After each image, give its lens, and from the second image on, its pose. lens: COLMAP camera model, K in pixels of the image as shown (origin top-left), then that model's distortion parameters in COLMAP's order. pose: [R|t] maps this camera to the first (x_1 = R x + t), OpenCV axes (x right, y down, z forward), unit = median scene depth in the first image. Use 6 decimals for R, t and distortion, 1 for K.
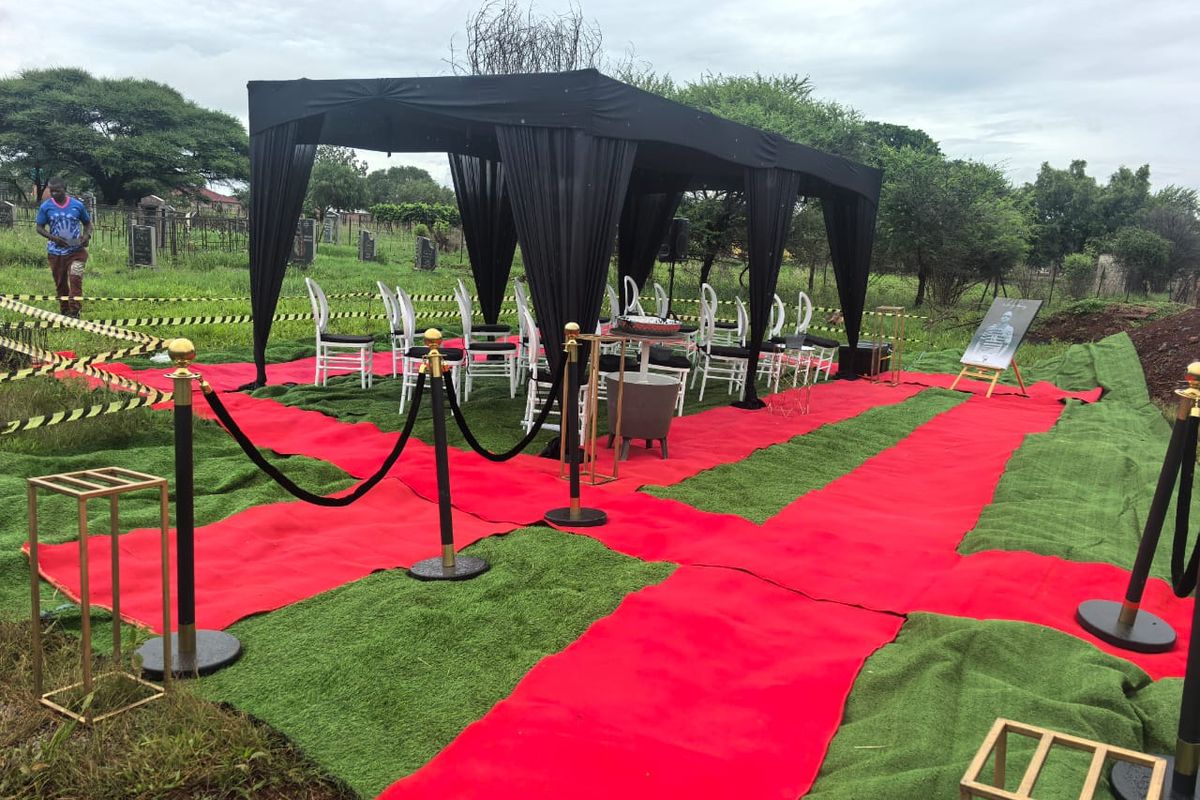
lens RADIAL K [[1083.2, 0, 600.0], [0, 1083.2, 400.0], [0, 0, 1]] dist [-0.005055, -0.005412]
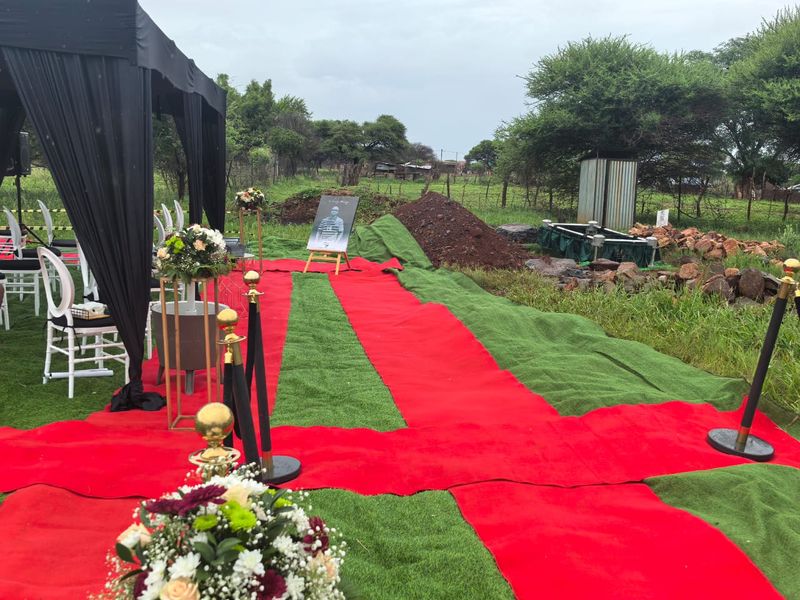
lens RADIAL K [[847.5, 0, 400.0], [0, 847.5, 300.0], [0, 0, 1]] dist [-0.006289, -0.009673]
pose [[0.731028, -0.142068, 0.667394, -0.256571], [0.102290, 0.989849, 0.098666, -0.063860], [-0.674637, -0.003860, 0.738140, 0.207300]]
